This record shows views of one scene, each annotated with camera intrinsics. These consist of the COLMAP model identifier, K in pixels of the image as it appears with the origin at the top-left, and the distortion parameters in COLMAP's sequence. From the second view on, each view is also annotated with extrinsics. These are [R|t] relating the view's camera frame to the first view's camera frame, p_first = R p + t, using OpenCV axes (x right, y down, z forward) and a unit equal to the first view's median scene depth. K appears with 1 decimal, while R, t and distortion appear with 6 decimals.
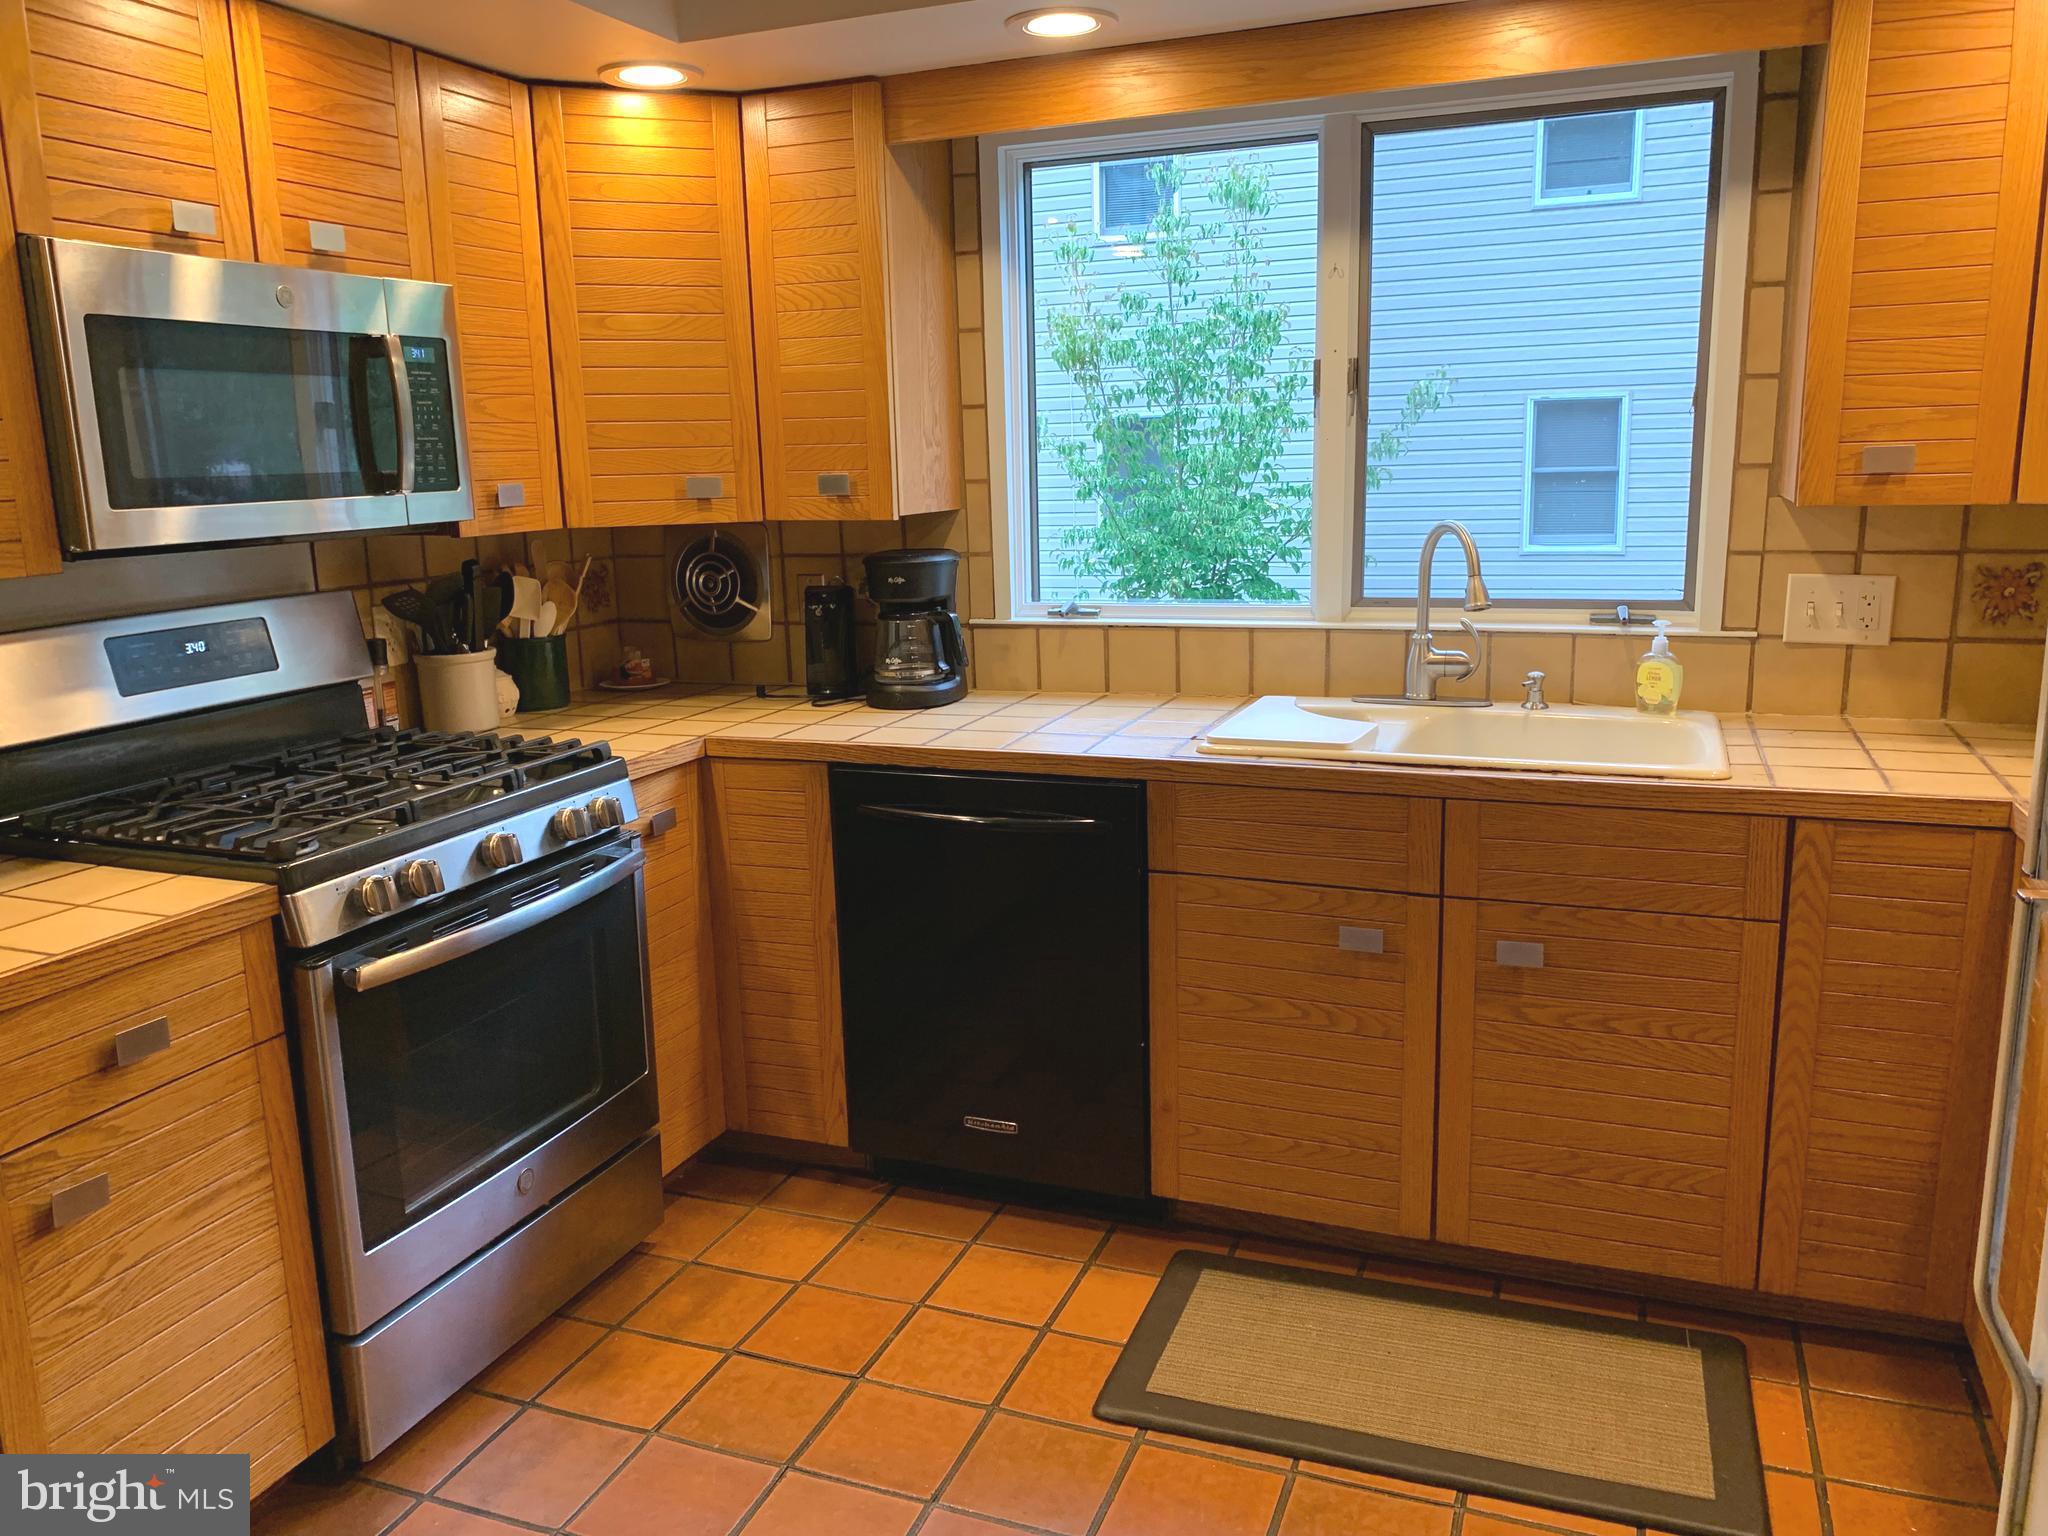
lens RADIAL K [[1574.6, 0, 1002.2], [0, 1574.6, 772.4], [0, 0, 1]] dist [0.053120, -0.070595]
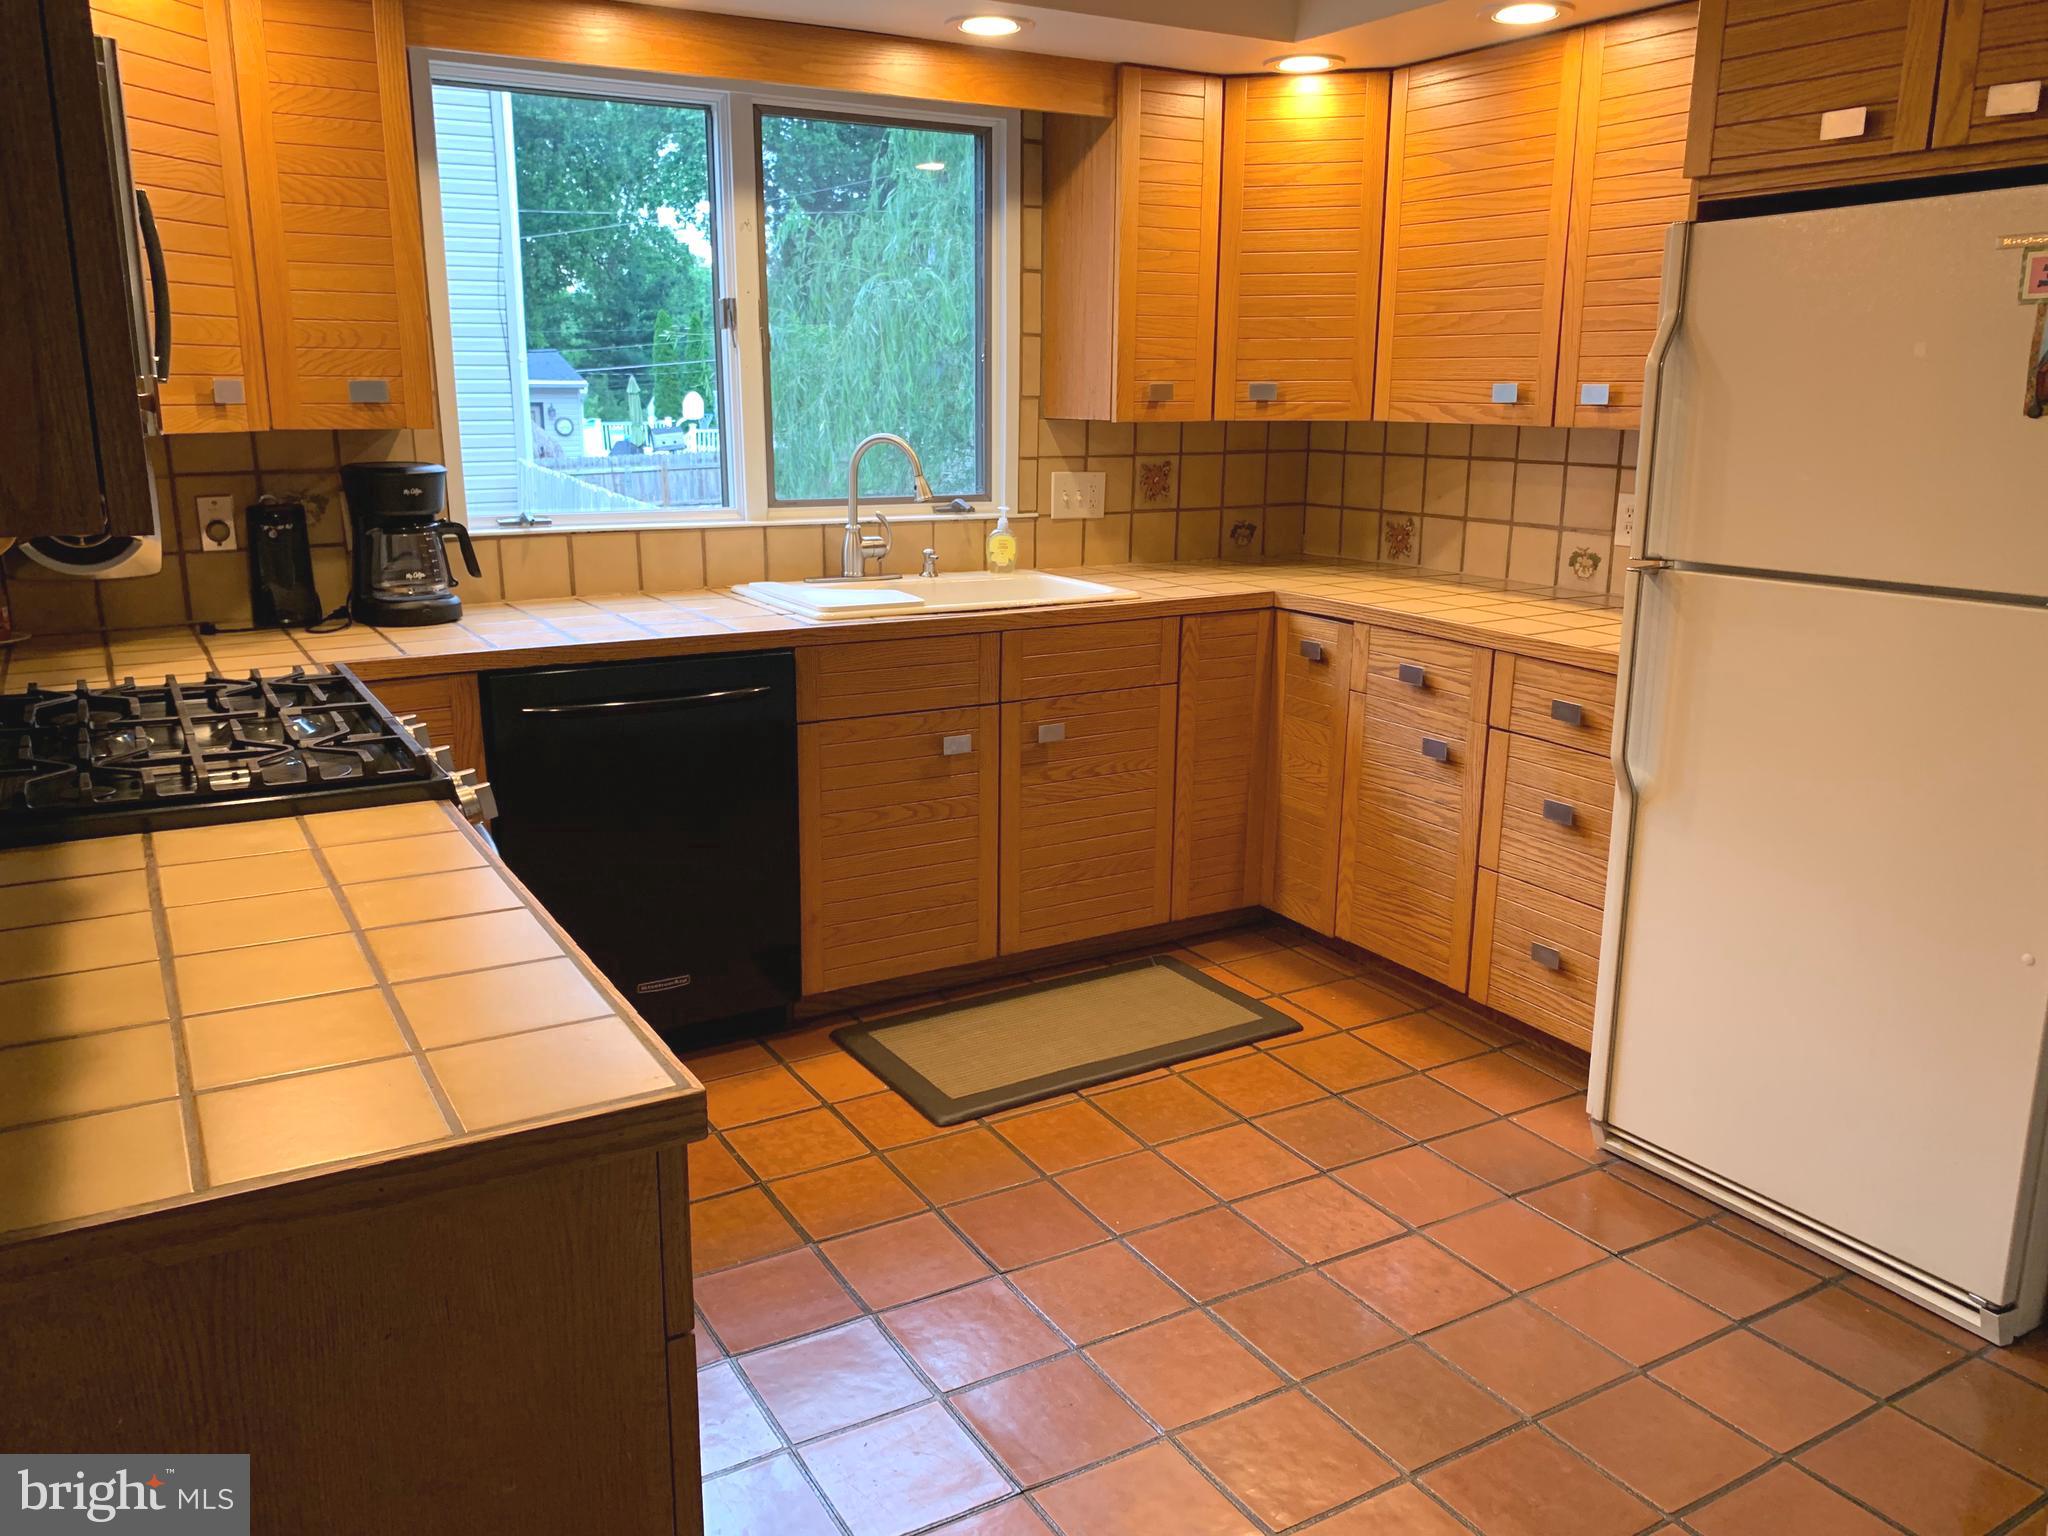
lens RADIAL K [[1574.6, 0, 1011.8], [0, 1574.6, 775.2], [0, 0, 1]] dist [0.053120, -0.070595]
pose [[0.611081, -0.160039, 0.775221, -0.732605], [0.139575, 0.985789, 0.093487, 0.011948], [-0.779165, 0.051073, 0.624734, 0.122153]]
